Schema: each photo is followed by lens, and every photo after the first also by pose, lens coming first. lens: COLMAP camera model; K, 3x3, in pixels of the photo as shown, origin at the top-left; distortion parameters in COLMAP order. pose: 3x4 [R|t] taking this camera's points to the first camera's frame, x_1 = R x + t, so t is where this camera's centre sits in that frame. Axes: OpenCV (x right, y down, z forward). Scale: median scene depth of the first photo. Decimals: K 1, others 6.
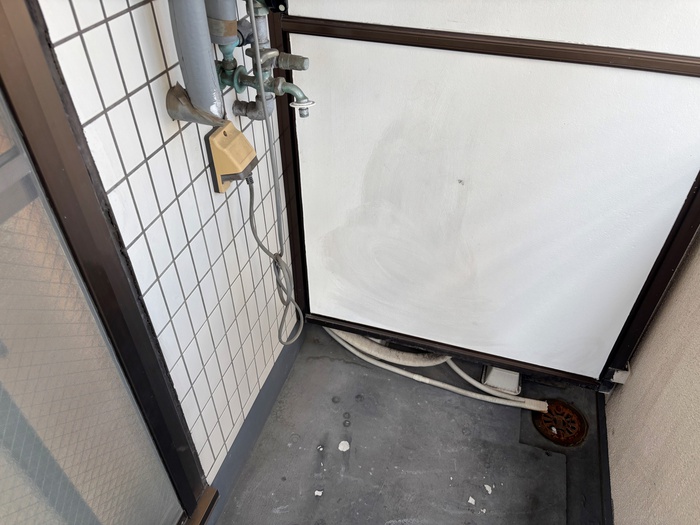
lens RADIAL K [[535.6, 0, 350.0], [0, 535.6, 262.5], [0, 0, 1]] dist [0.006167, 0.001783]
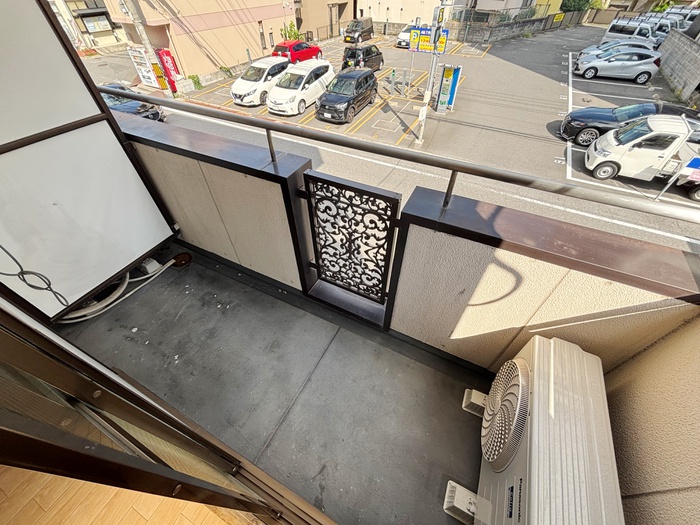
lens RADIAL K [[283.2, 0, 350.0], [0, 283.2, 262.5], [0, 0, 1]] dist [-0.006067, 0.003687]
pose [[0.182324, -0.711397, 0.678729, -0.438364], [0.642786, 0.608599, 0.465224, 0.195690], [-0.744032, 0.351456, 0.568238, -0.433327]]
